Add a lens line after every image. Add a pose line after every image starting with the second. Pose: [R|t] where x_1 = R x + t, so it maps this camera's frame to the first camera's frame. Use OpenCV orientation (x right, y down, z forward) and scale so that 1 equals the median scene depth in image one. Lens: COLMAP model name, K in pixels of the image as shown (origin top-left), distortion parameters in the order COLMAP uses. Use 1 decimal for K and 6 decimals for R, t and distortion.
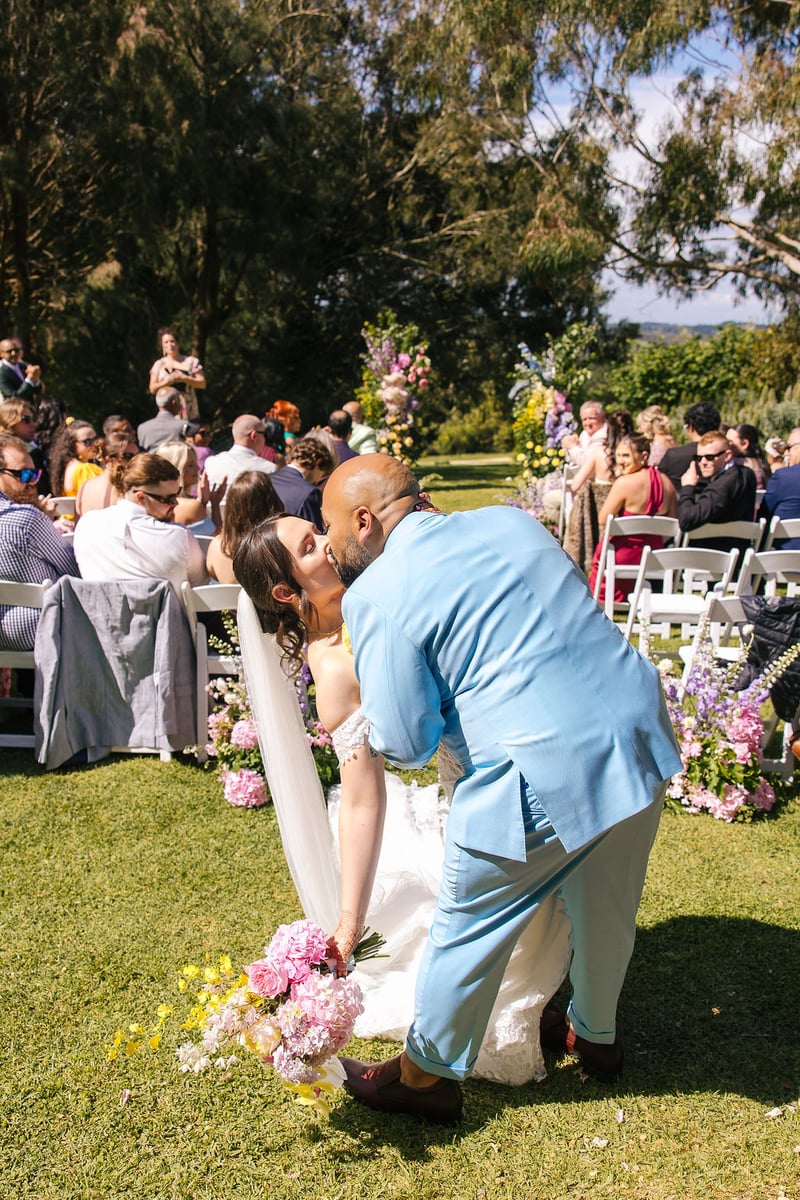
lens RADIAL K [[961.1, 0, 390.5], [0, 961.1, 600.0], [0, 0, 1]] dist [0.026756, -0.020950]
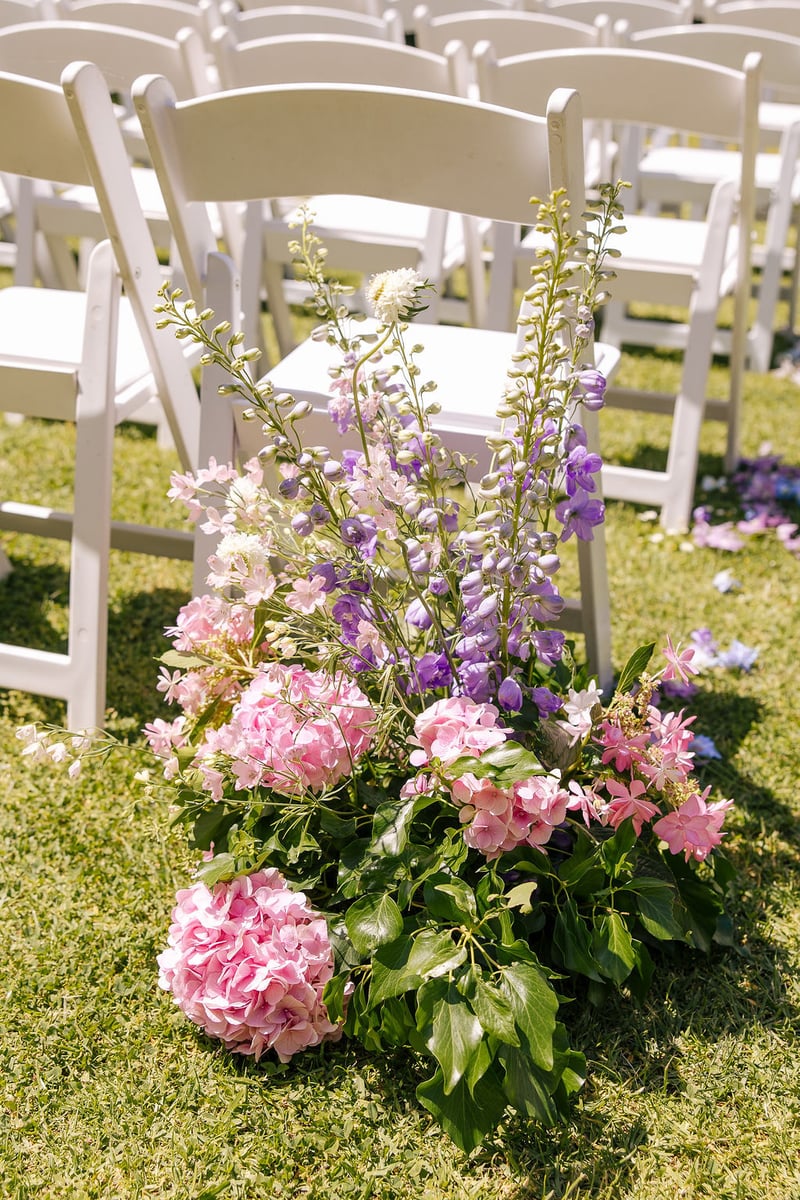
lens RADIAL K [[1360.2, 0, 397.0], [0, 1360.2, 601.8], [0, 0, 1]] dist [0.012072, 0.000000]
pose [[0.950638, 0.140662, -0.276588, -0.012805], [-0.093608, 0.979827, 0.176570, 0.016483], [0.295845, -0.141963, 0.944628, 0.222802]]
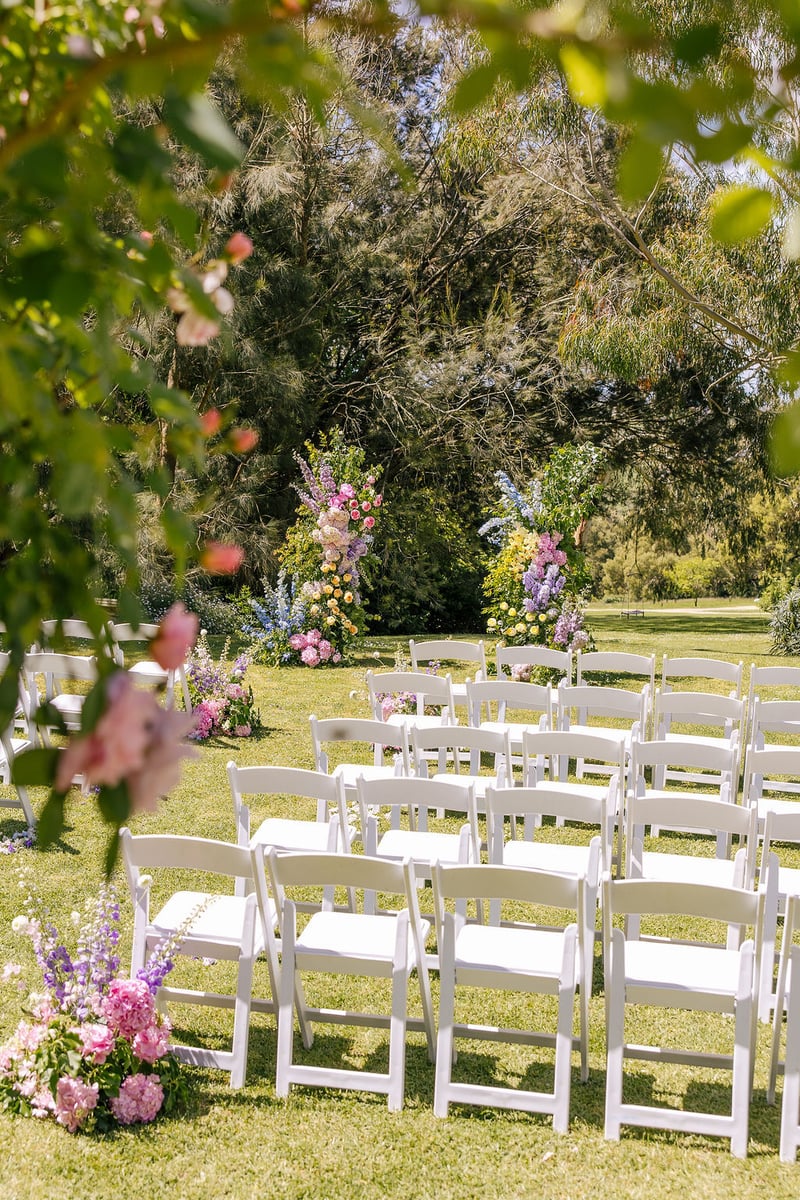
lens RADIAL K [[1360.2, 0, 405.8], [0, 1360.2, 609.6], [0, 0, 1]] dist [0.012072, 0.000000]
pose [[0.982232, 0.023265, -0.186224, 0.242082], [-0.048396, 0.990126, -0.131561, -0.016421], [0.181325, 0.138236, 0.973659, -0.022514]]
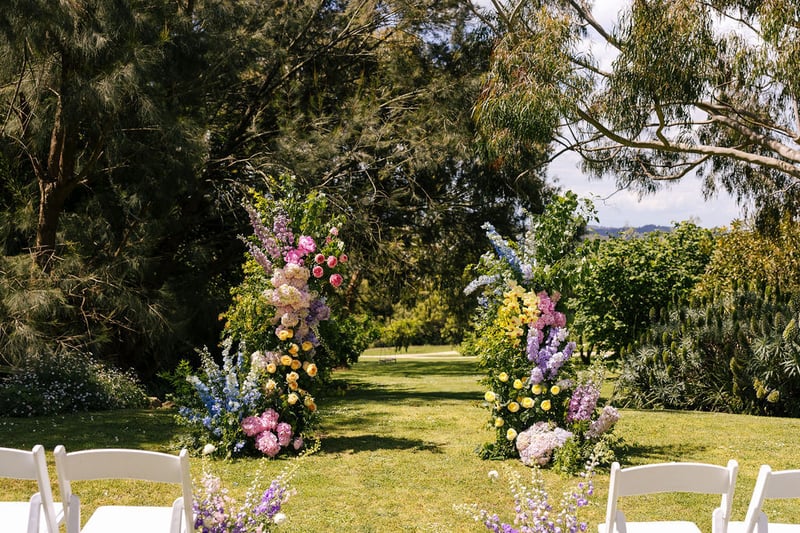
lens RADIAL K [[906.8, 0, 407.4], [0, 906.8, 264.5], [0, 0, 1]] dist [0.012072, 0.000000]
pose [[0.997479, 0.011016, 0.070095, 0.036165], [0.005643, 0.972430, -0.233125, -0.086312], [-0.070731, 0.232933, 0.969917, 0.375240]]
